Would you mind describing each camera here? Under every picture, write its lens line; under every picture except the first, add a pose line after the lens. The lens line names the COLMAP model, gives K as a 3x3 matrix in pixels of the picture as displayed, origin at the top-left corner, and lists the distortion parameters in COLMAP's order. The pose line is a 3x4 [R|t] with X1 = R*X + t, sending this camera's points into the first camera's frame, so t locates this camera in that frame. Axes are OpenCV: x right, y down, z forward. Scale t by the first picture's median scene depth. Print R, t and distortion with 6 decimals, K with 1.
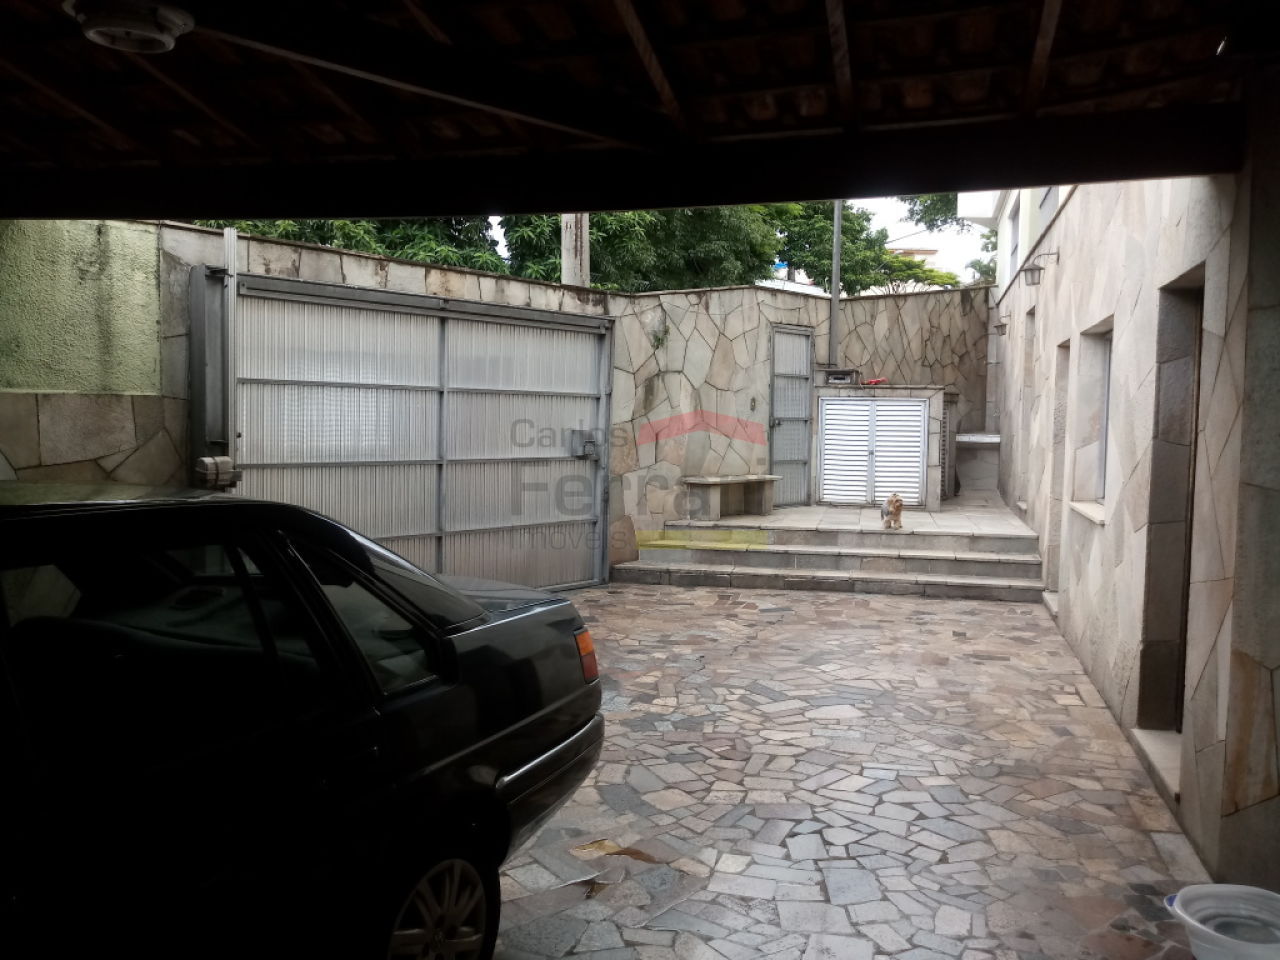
lens RADIAL K [[1024.3, 0, 640.0], [0, 1024.3, 480.0], [0, 0, 1]] dist [-0.001752, -0.004369]
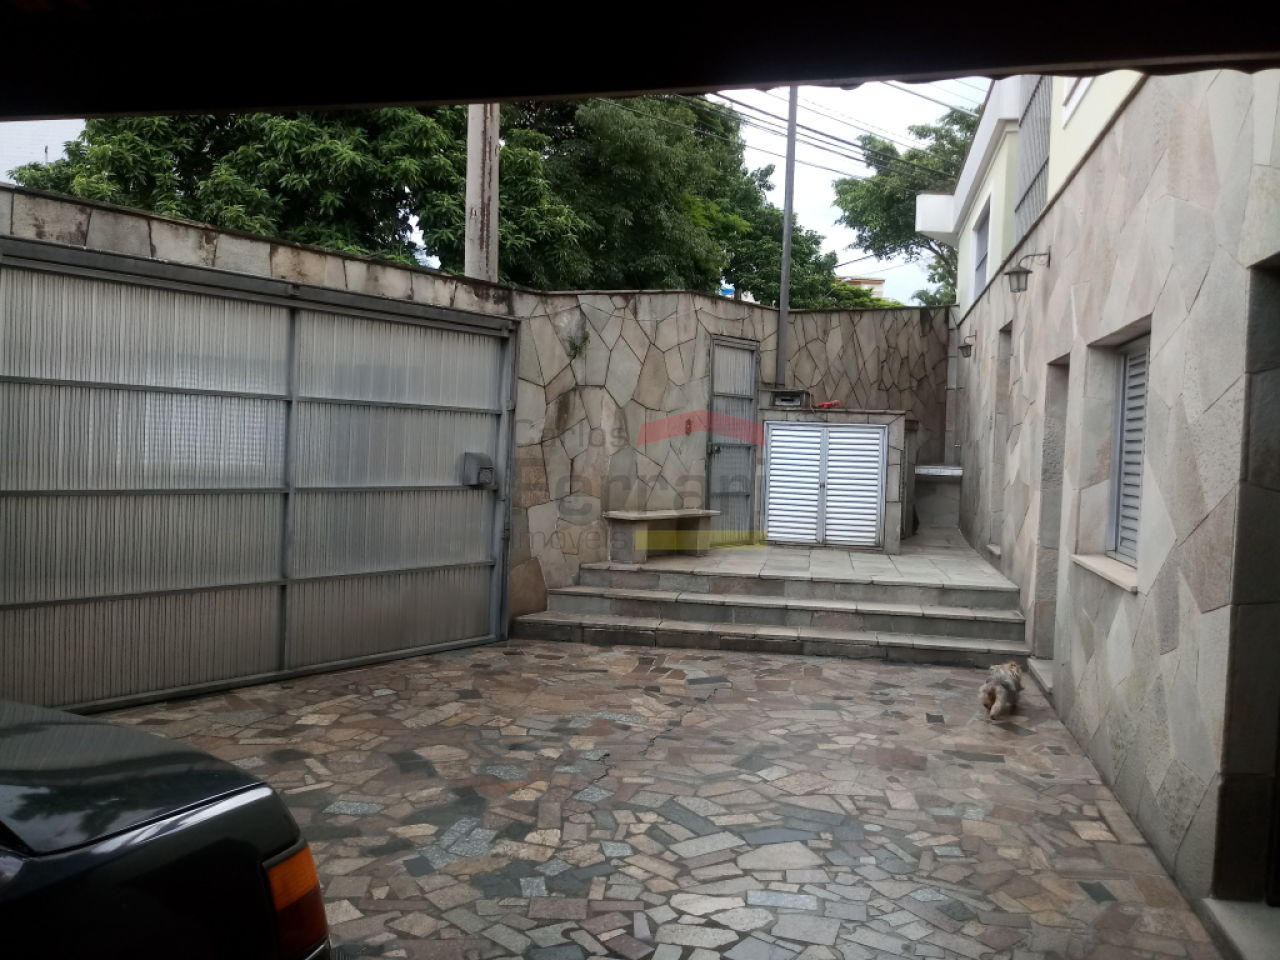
lens RADIAL K [[1024.3, 0, 640.0], [0, 1024.3, 480.0], [0, 0, 1]] dist [-0.001752, -0.004369]
pose [[0.998462, 0.017708, 0.052535, 0.031917], [-0.016435, 0.999563, -0.024559, -0.009766], [-0.052947, 0.023658, 0.998317, 0.179953]]
